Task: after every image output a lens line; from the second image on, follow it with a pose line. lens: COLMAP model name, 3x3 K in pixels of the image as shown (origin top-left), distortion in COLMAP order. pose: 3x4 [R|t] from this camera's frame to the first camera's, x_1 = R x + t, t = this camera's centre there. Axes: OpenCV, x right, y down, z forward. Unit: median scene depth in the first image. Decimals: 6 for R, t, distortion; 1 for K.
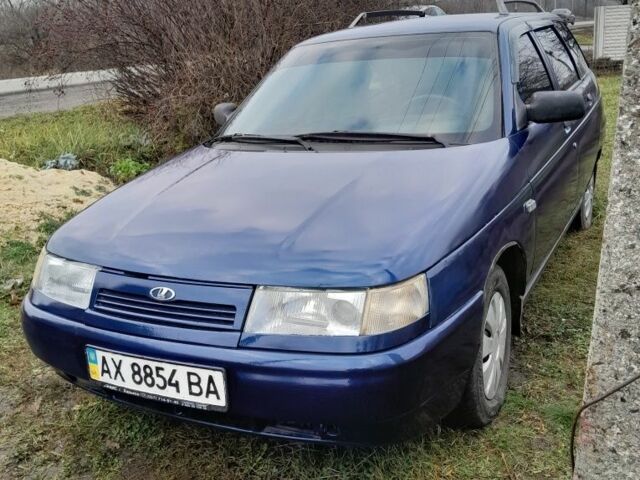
lens RADIAL K [[660.2, 0, 320.0], [0, 660.2, 240.0], [0, 0, 1]] dist [0.213320, -0.607278]
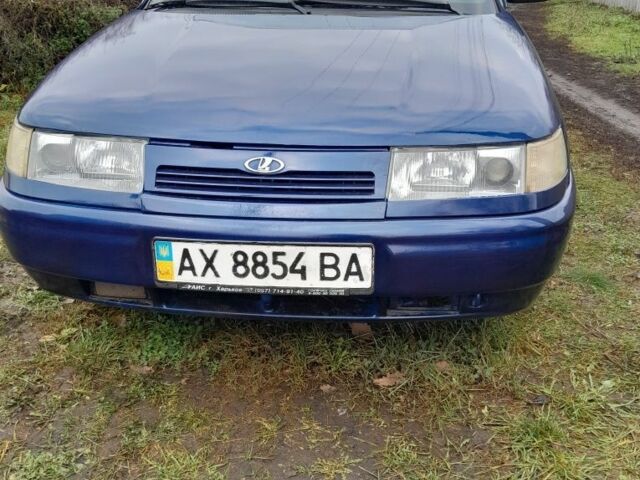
lens RADIAL K [[660.2, 0, 320.0], [0, 660.2, 240.0], [0, 0, 1]] dist [0.213320, -0.607278]
pose [[0.919068, -0.072129, 0.387443, -0.505593], [0.035916, 0.994347, 0.099917, 0.096040], [-0.392460, -0.077915, 0.916463, 0.239344]]
